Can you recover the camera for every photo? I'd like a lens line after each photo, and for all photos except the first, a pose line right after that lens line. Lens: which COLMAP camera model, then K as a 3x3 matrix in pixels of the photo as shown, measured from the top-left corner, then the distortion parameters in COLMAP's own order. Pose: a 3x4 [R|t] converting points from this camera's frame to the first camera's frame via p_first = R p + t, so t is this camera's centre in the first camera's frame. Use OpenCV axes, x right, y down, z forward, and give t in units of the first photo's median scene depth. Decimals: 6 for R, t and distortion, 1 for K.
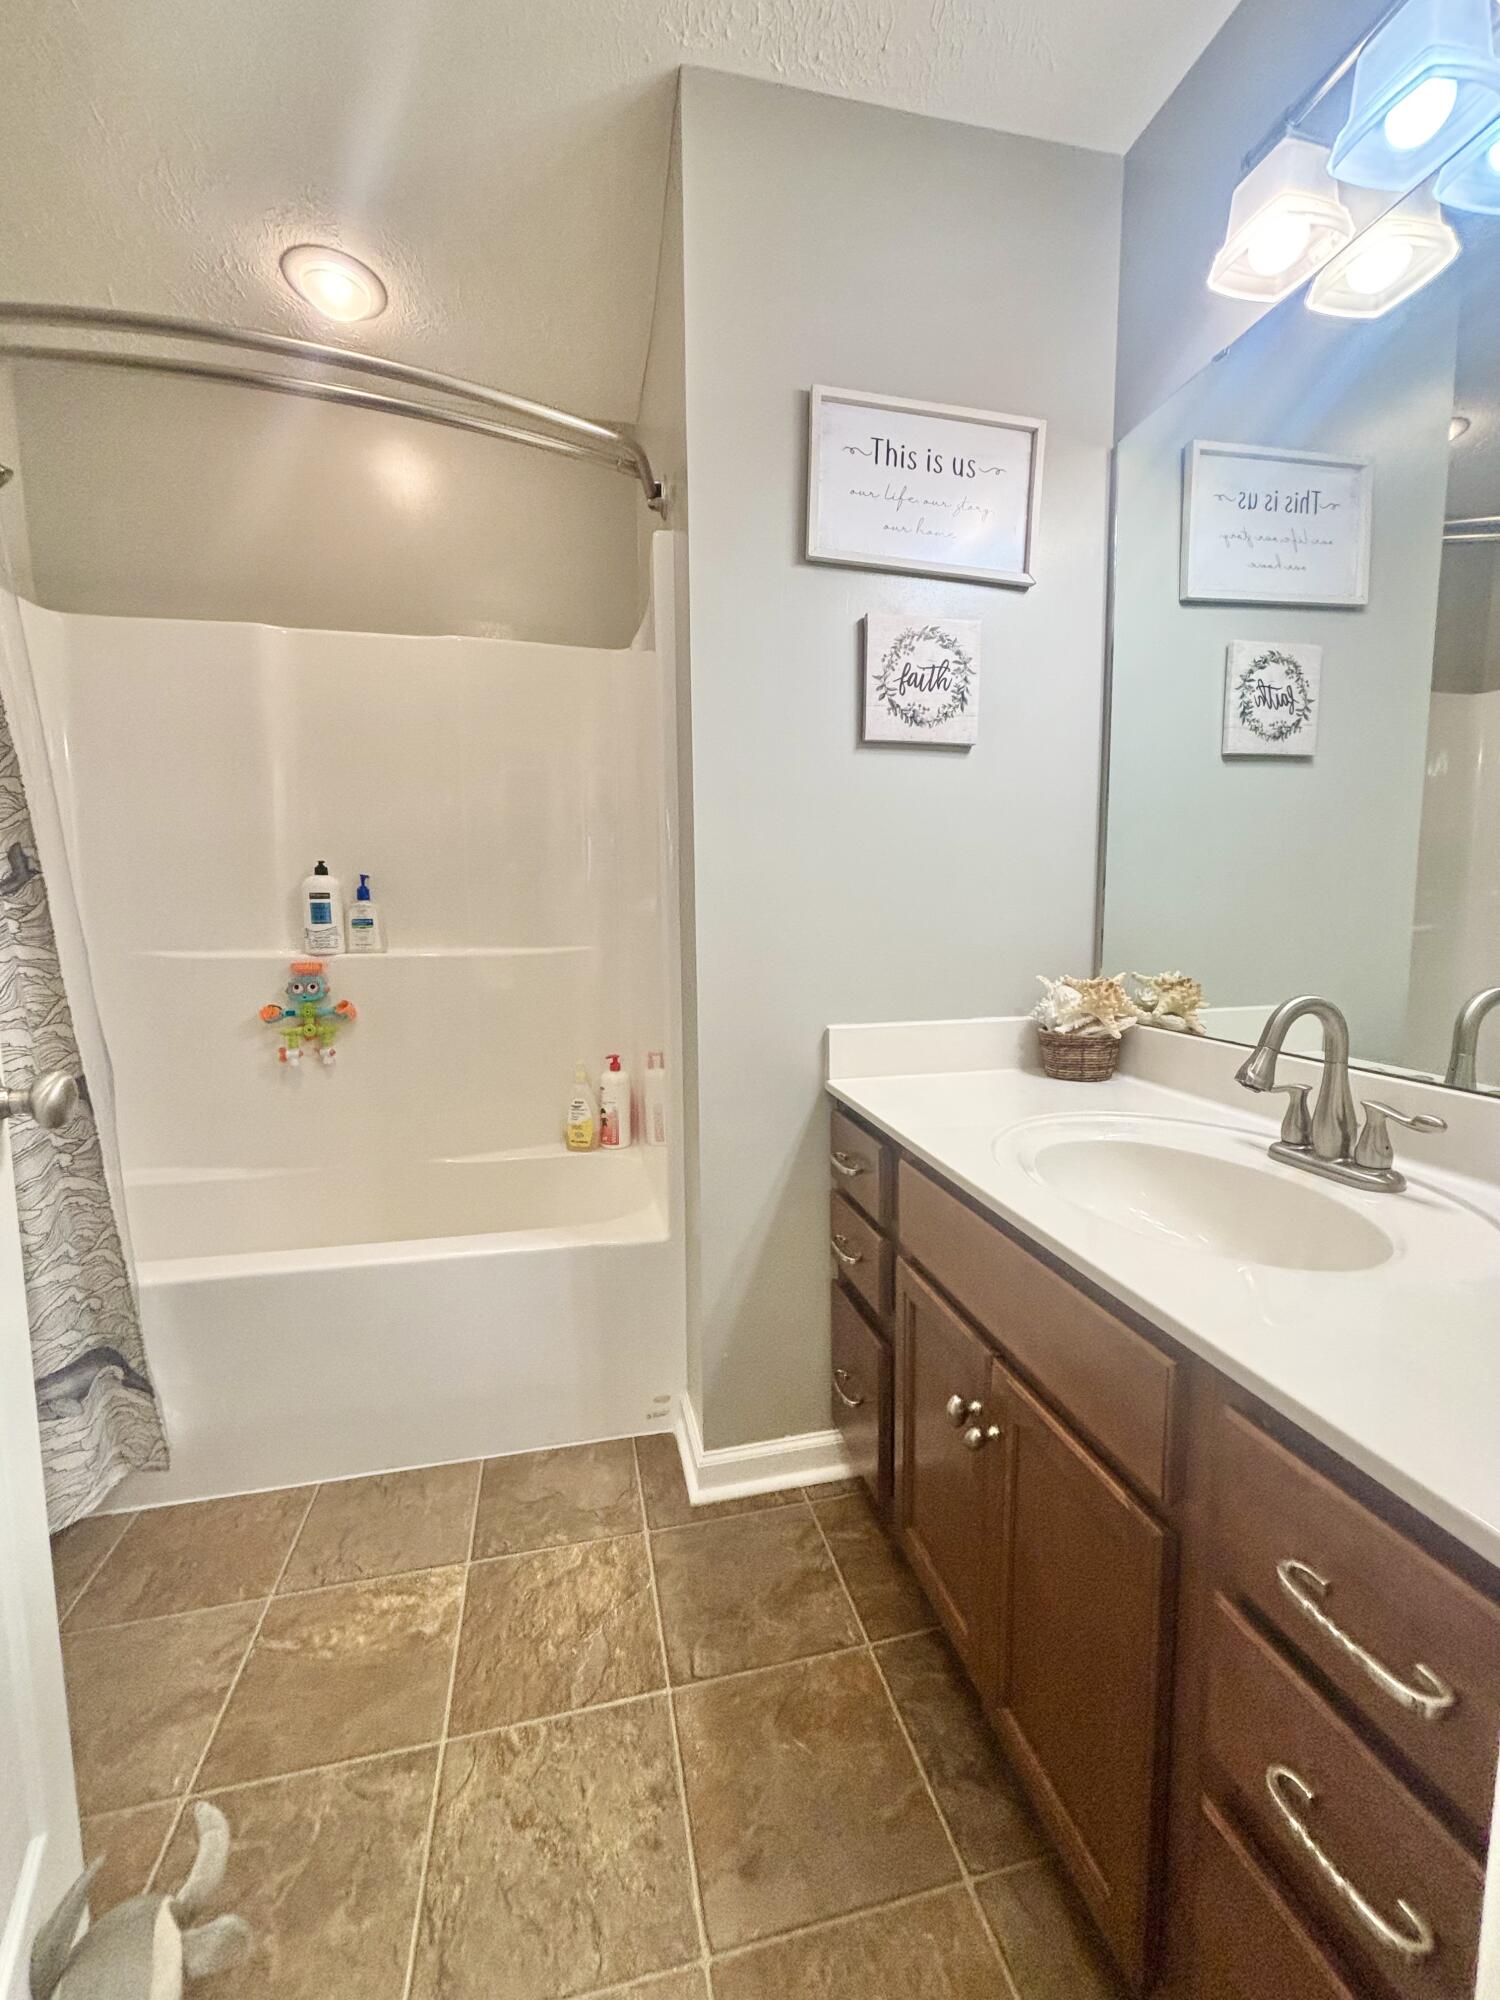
lens RADIAL K [[801.1, 0, 747.2], [0, 801.1, 994.5], [0, 0, 1]] dist [-0.002173, -0.000535]
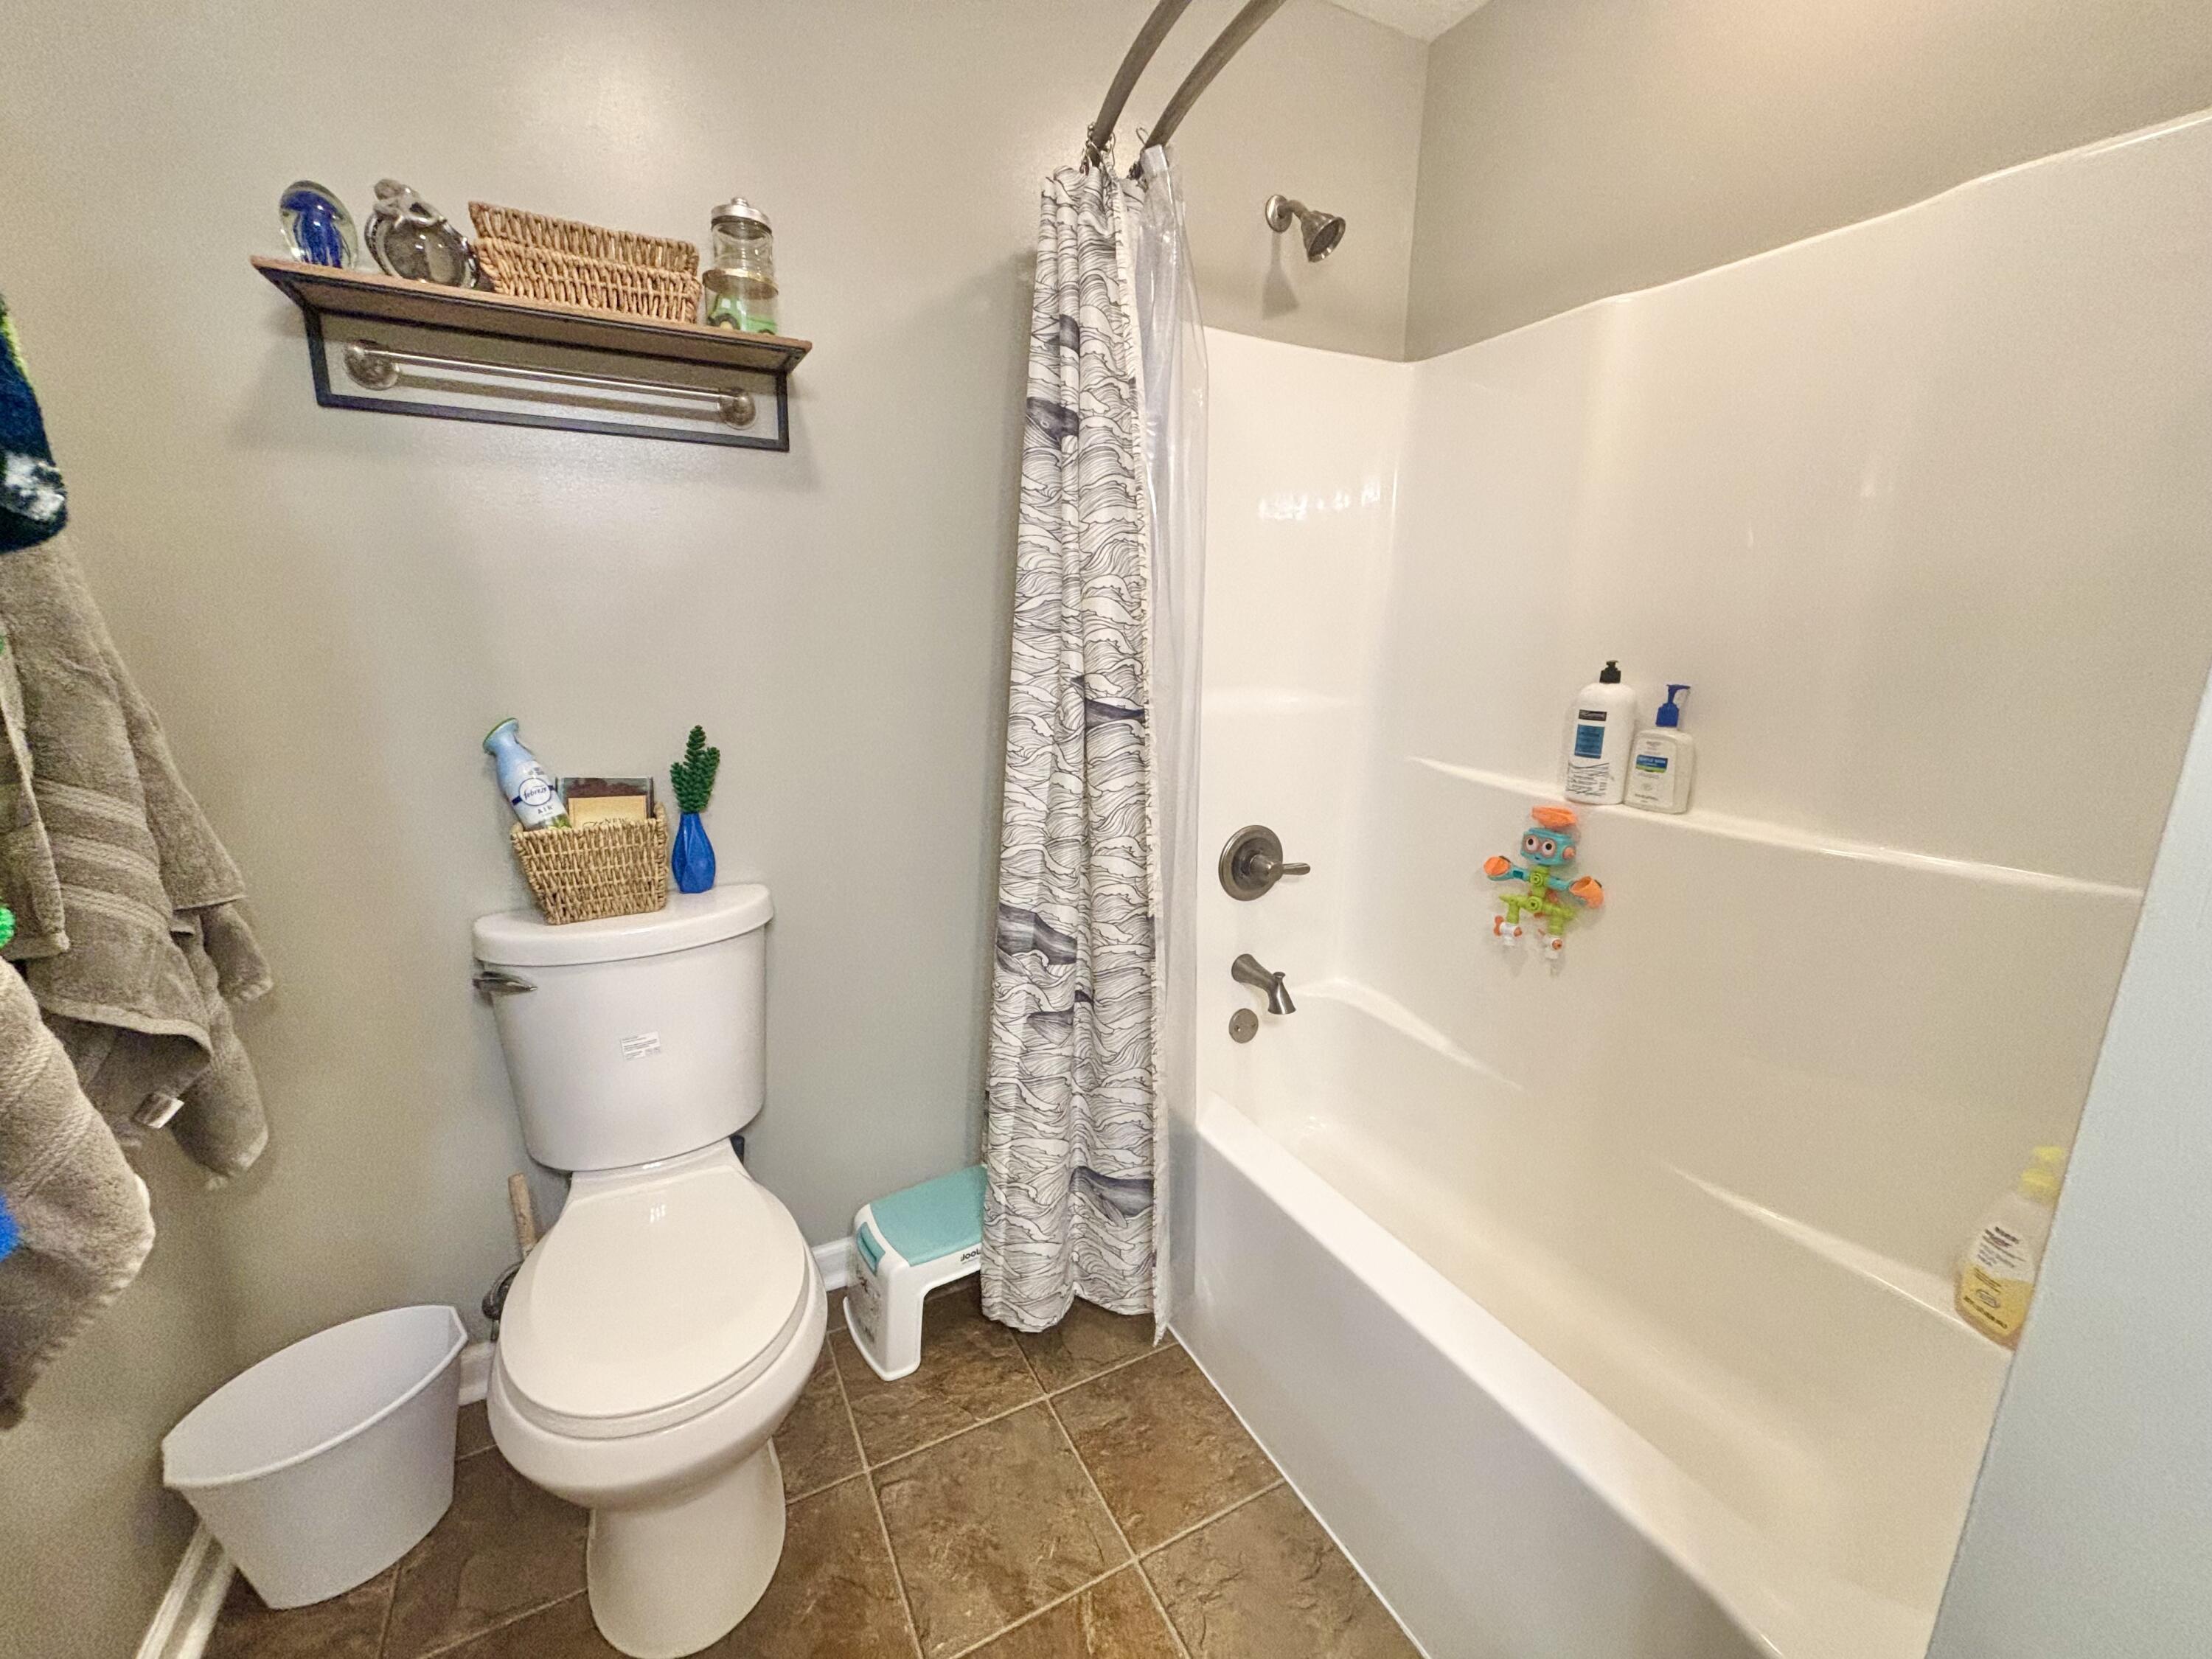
lens RADIAL K [[886.0, 0, 1102.2], [0, 886.0, 832.3], [0, 0, 1]] dist [-0.002173, -0.000535]
pose [[0.257333, 0.234218, -0.937508, 0.102973], [-0.118647, 0.970499, 0.209894, -0.196709], [0.959011, 0.057220, 0.277530, 0.601407]]
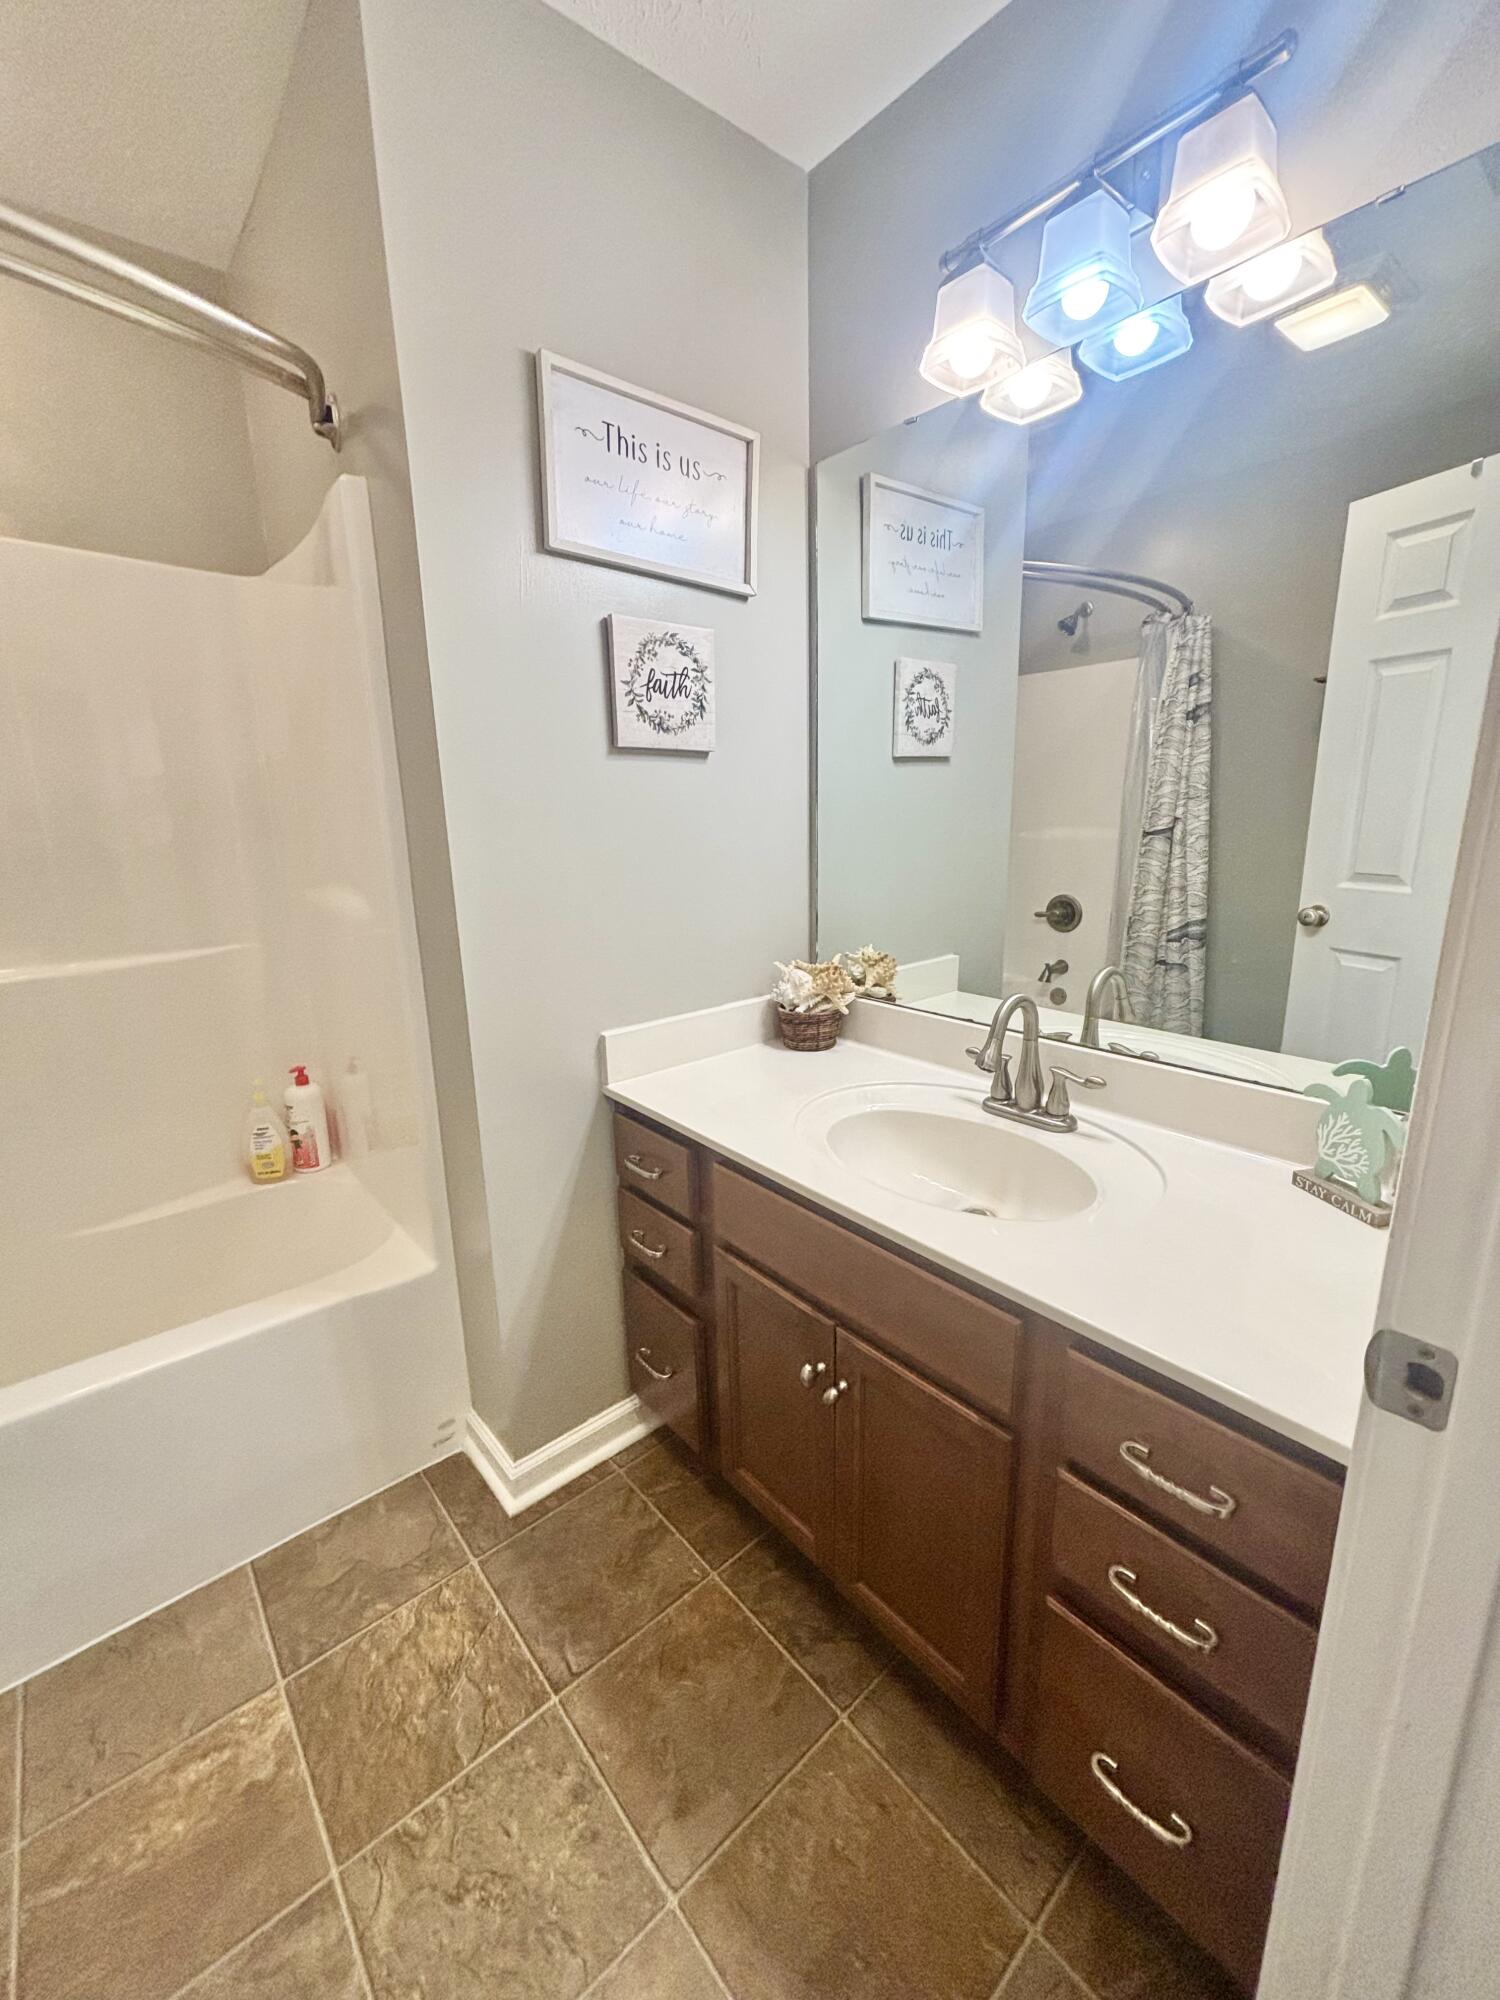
lens RADIAL K [[801.1, 0, 750.6], [0, 801.1, 995.7], [0, 0, 1]] dist [-0.002173, -0.000535]
pose [[0.883503, -0.118085, 0.453297, -0.193317], [0.064708, 0.989193, 0.131568, -0.135293], [-0.463934, -0.086909, 0.881596, 0.027958]]
